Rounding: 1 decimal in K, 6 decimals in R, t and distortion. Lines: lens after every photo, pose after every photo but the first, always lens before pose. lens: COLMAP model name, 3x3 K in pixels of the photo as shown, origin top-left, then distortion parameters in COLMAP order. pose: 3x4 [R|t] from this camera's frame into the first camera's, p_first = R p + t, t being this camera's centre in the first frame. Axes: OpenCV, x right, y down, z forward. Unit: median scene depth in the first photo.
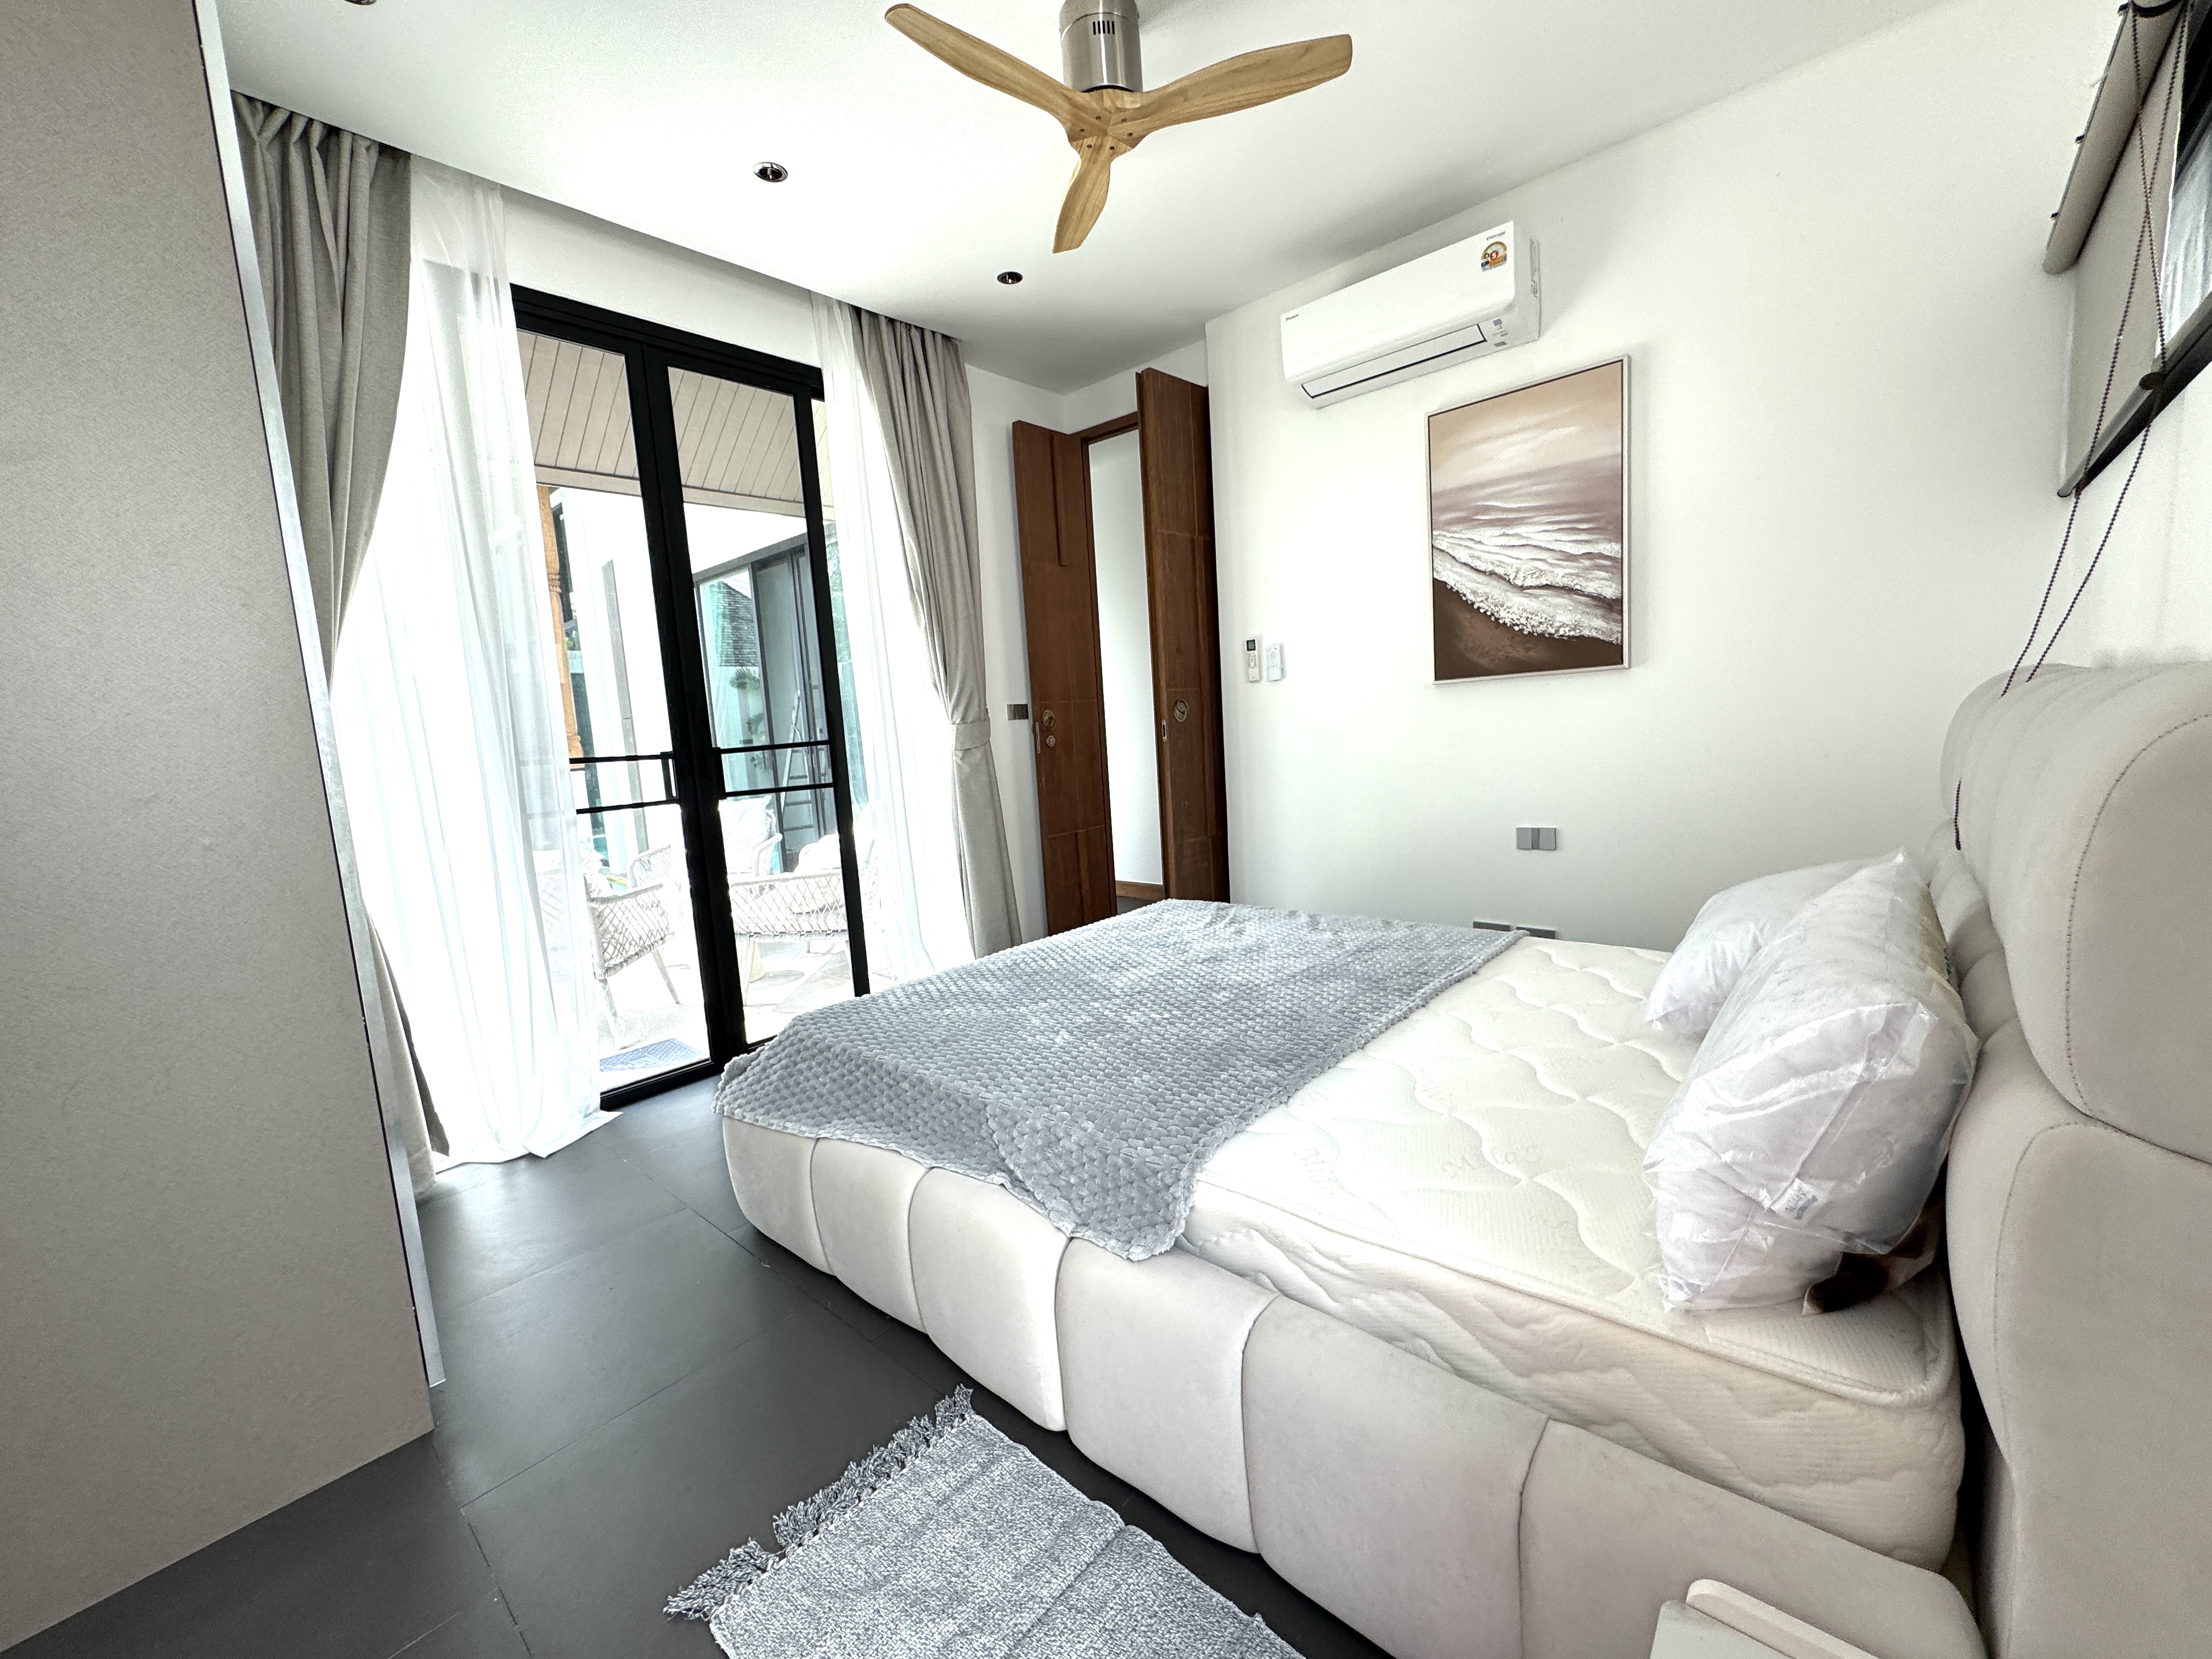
lens RADIAL K [[887.8, 0, 1106.8], [0, 887.8, 831.3], [0, 0, 1]] dist [-0.001452, 0.000812]
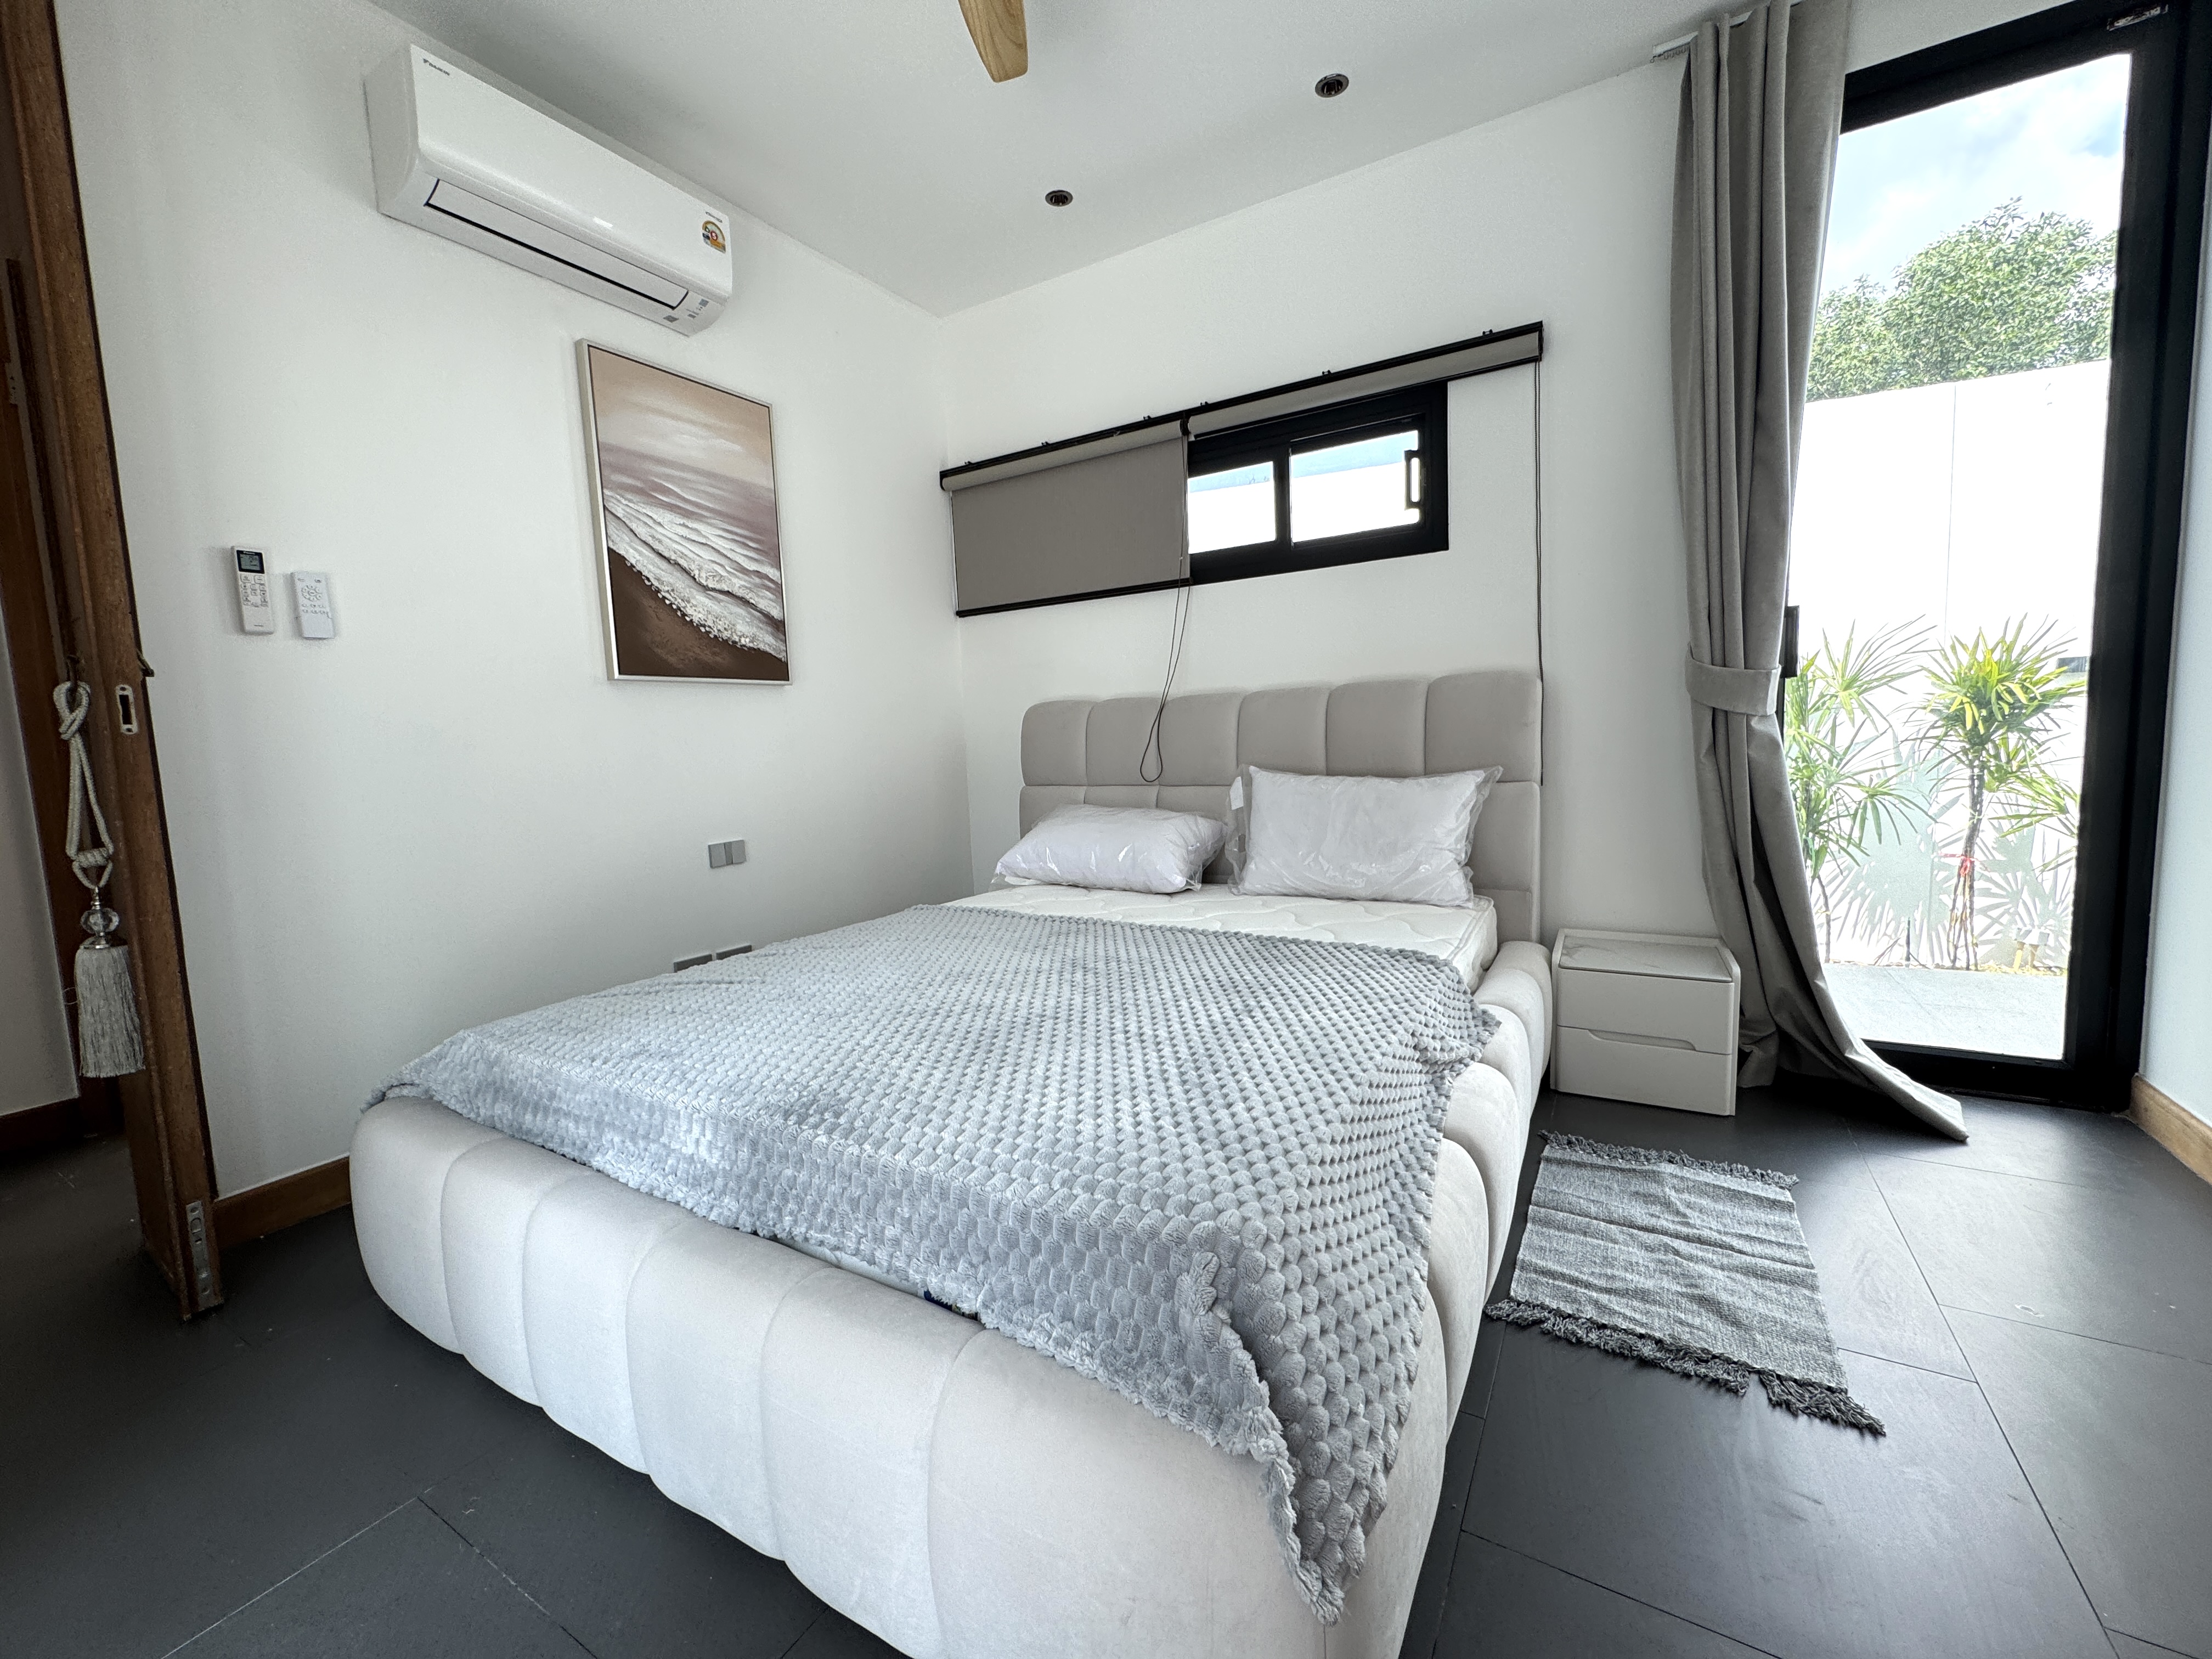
lens RADIAL K [[887.8, 0, 1106.2], [0, 887.8, 820.5], [0, 0, 1]] dist [-0.001452, 0.000812]
pose [[-0.177074, -0.027343, 0.983818, -0.537915], [0.157089, 0.986014, 0.055678, -0.016086], [-0.971580, 0.164407, -0.170302, 0.781390]]
